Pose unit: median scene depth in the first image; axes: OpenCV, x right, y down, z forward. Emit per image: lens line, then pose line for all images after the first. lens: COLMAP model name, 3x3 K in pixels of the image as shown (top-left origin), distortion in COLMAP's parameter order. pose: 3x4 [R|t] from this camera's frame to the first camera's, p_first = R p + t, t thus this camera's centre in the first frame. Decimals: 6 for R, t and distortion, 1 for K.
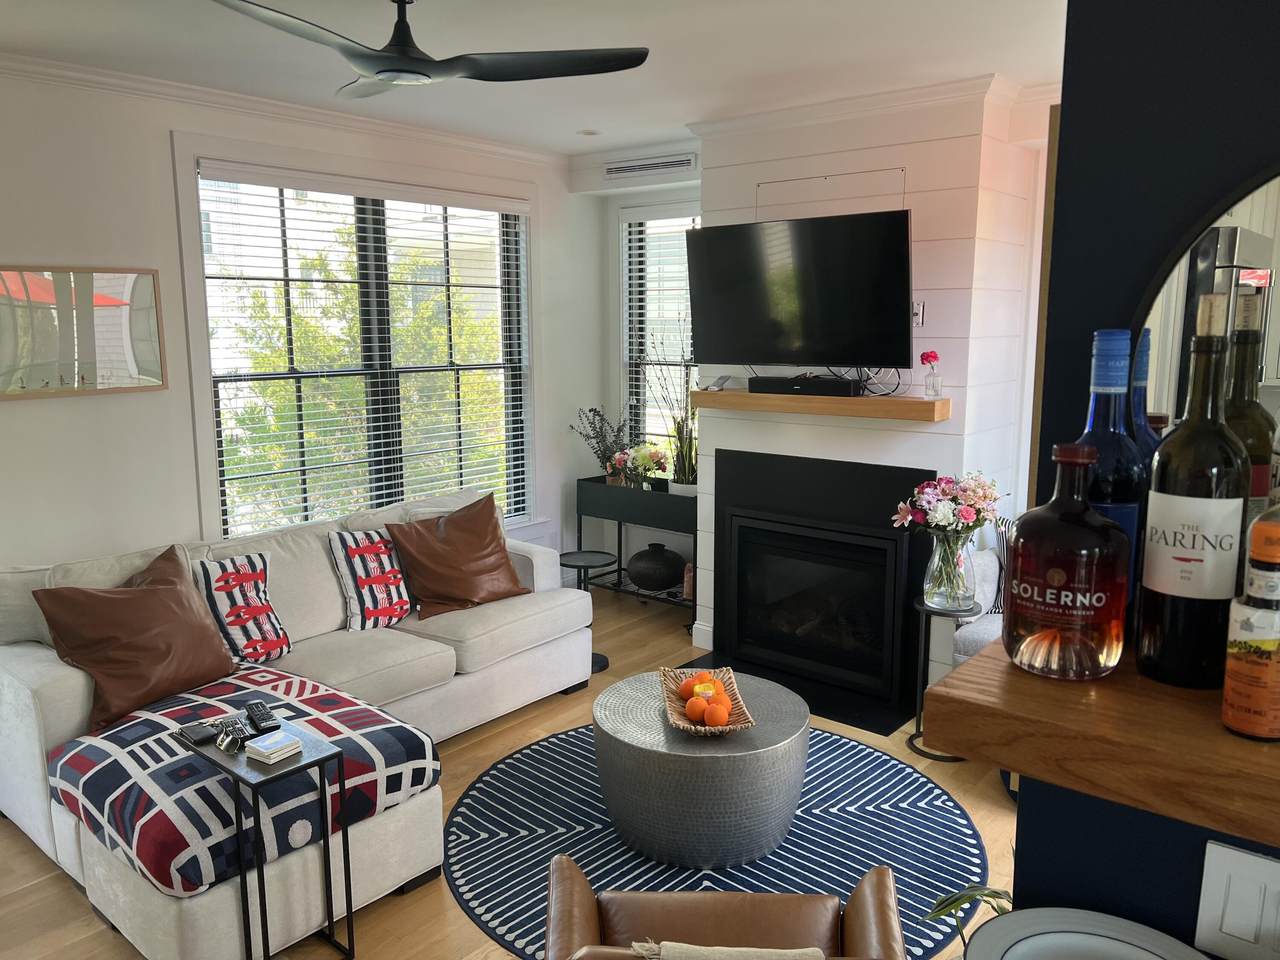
lens RADIAL K [[966.9, 0, 645.4], [0, 966.9, 468.6], [0, 0, 1]] dist [0.036076, -0.044293]
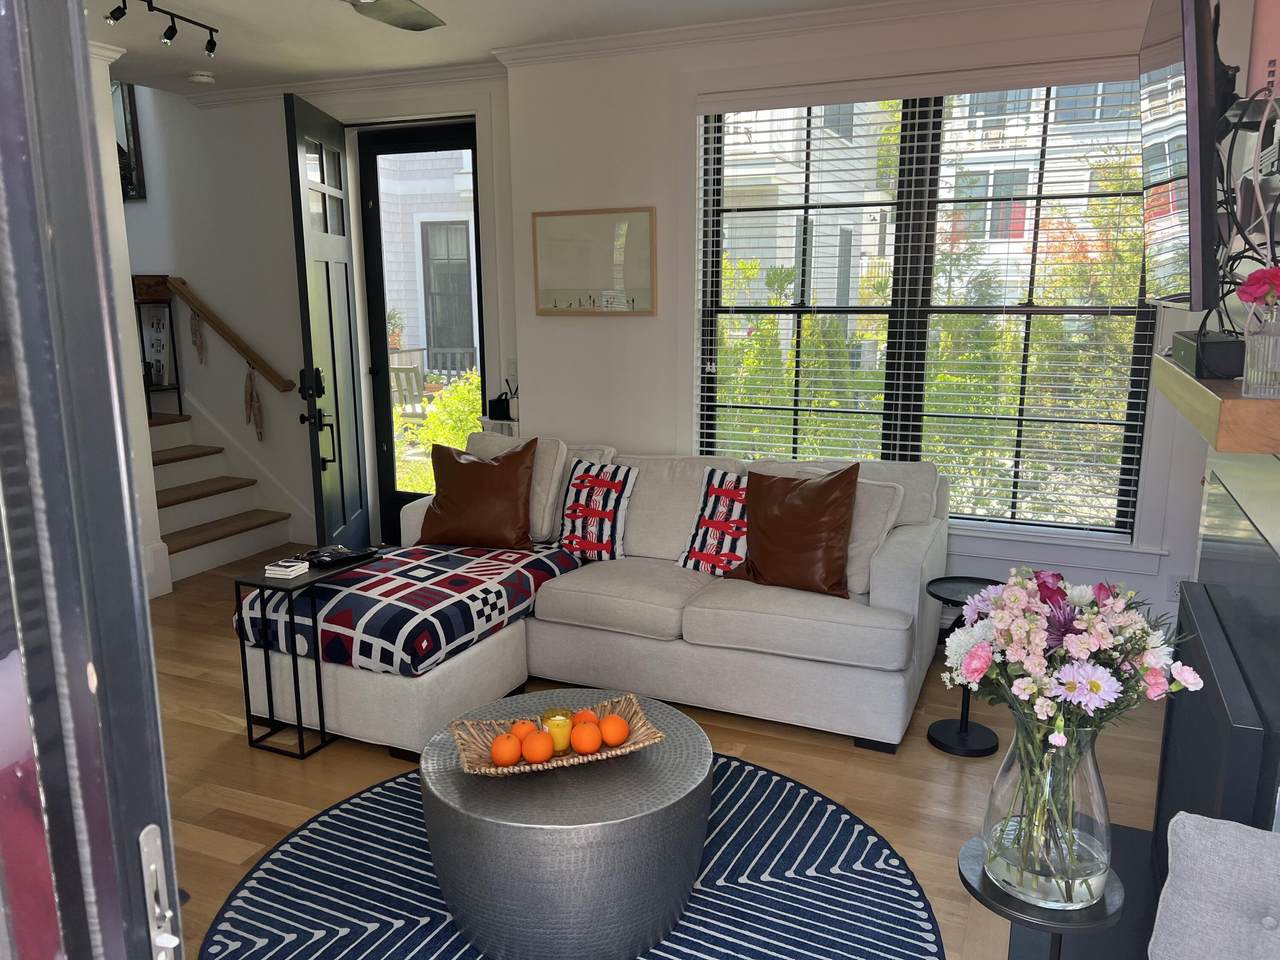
lens RADIAL K [[966.9, 0, 644.5], [0, 966.9, 486.5], [0, 0, 1]] dist [0.036076, -0.044293]
pose [[0.261253, 0.196465, -0.945065, 0.593655], [-0.145487, 0.975898, 0.162657, -0.065018], [0.954243, 0.095000, 0.283540, 0.668621]]
